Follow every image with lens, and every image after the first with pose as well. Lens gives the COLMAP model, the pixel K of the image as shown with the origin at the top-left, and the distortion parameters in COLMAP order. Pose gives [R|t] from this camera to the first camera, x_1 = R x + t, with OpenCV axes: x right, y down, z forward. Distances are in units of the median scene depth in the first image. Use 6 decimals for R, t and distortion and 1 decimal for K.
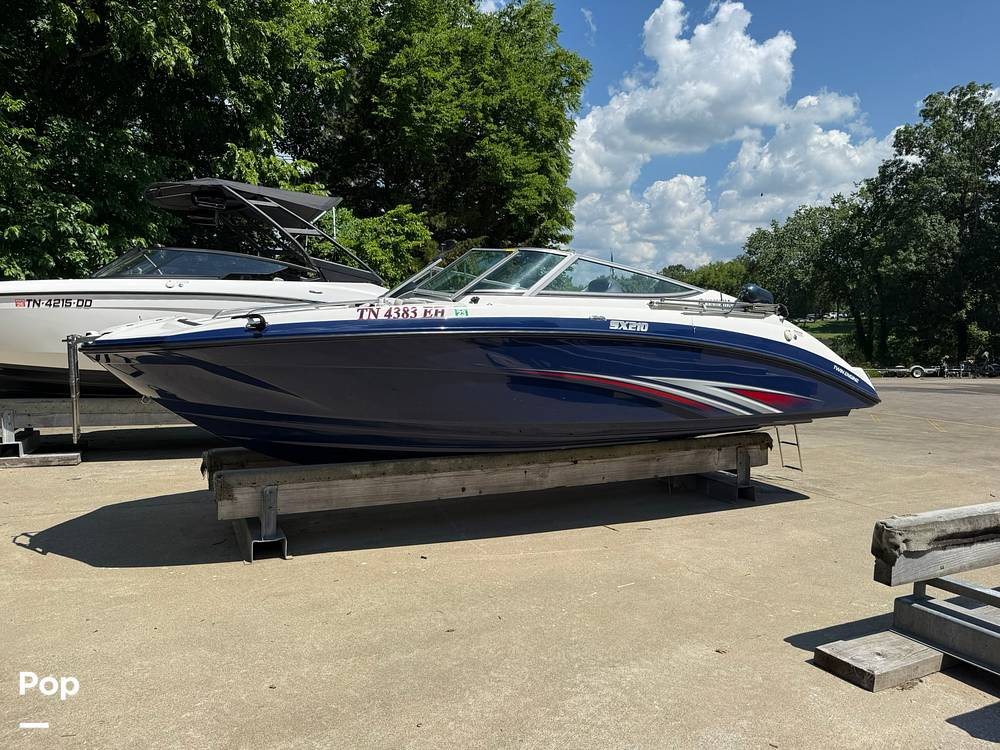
lens RADIAL K [[705.9, 0, 515.7], [0, 705.9, 382.9], [0, 0, 1]] dist [0.042557, -0.066471]
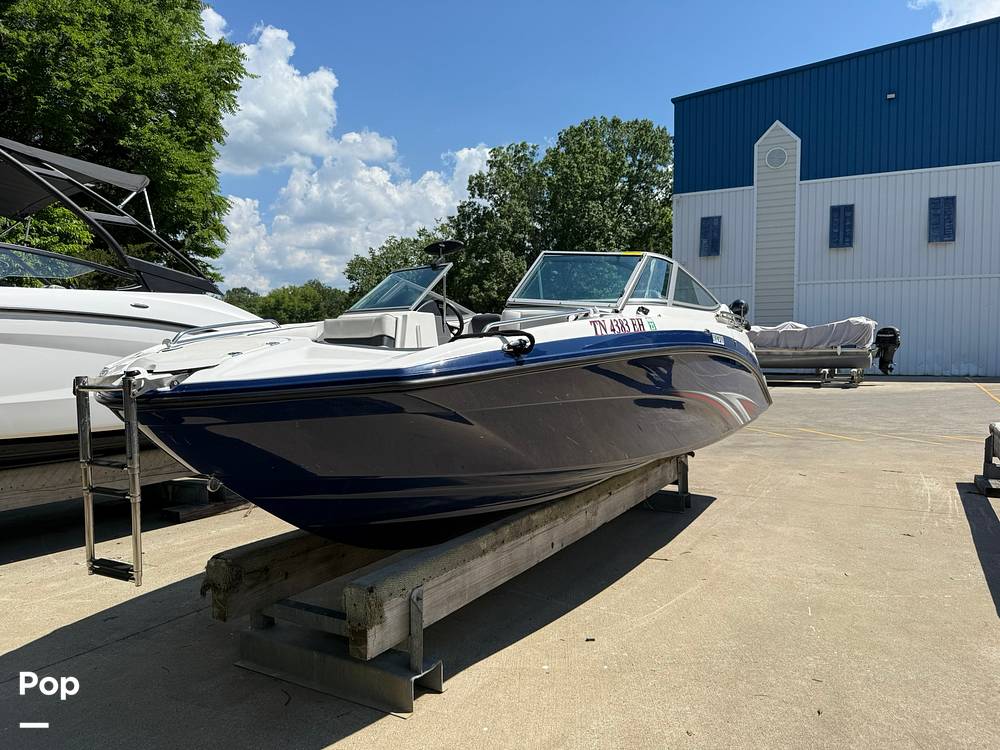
lens RADIAL K [[705.9, 0, 506.1], [0, 705.9, 376.7], [0, 0, 1]] dist [0.042557, -0.066471]
pose [[0.827858, -0.047921, 0.558887, -0.178541], [0.071583, 0.997223, -0.020528, -0.009423], [-0.556351, 0.057001, 0.828990, 0.108787]]
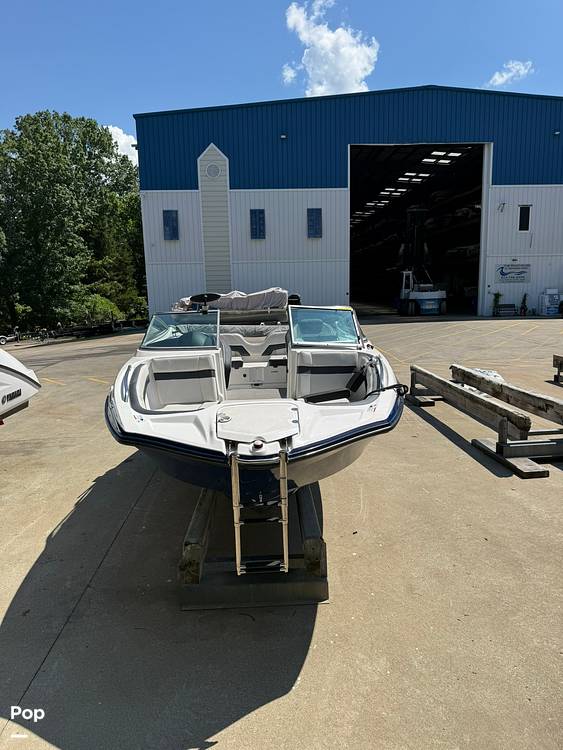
lens RADIAL K [[529.5, 0, 284.6], [0, 529.5, 370.8], [0, 0, 1]] dist [0.042557, -0.066471]
pose [[0.409876, -0.163436, 0.897380, -0.301803], [0.113456, 0.985311, 0.127630, -0.060383], [-0.905058, 0.049500, 0.422398, 0.189073]]
